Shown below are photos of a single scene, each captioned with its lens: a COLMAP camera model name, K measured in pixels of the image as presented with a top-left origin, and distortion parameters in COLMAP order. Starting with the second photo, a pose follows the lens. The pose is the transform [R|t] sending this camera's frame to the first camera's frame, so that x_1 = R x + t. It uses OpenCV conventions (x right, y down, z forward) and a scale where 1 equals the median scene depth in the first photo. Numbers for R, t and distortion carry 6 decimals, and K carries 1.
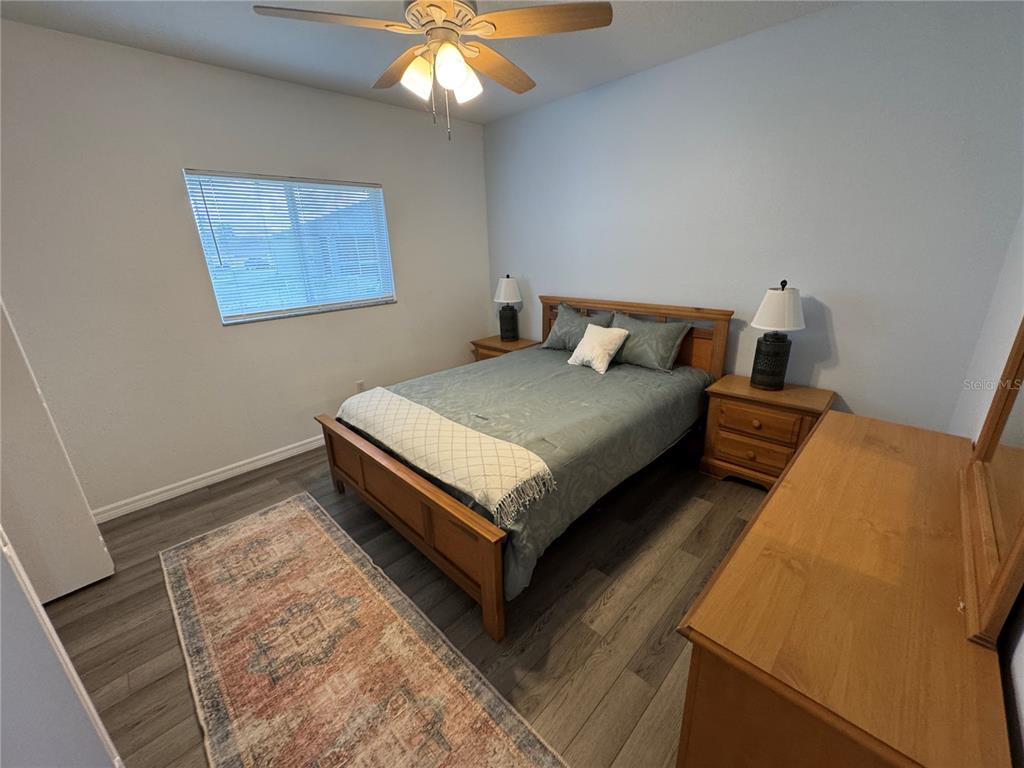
lens RADIAL K [[408.3, 0, 512.6], [0, 408.3, 376.9], [0, 0, 1]] dist [-0.001957, 0.000701]
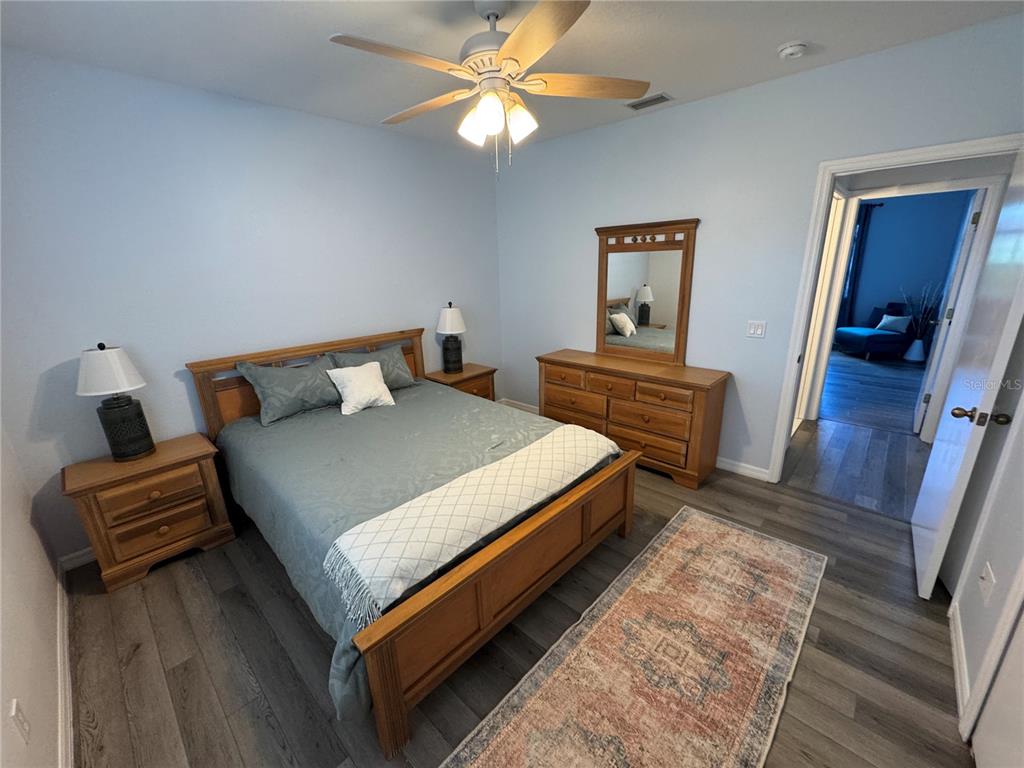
lens RADIAL K [[408.3, 0, 513.6], [0, 408.3, 390.5], [0, 0, 1]] dist [-0.001957, 0.000701]
pose [[-0.021367, -0.262113, 0.964801, -1.271349], [0.338726, 0.906049, 0.253653, -0.331865], [-0.940642, 0.332223, 0.069425, 1.070143]]
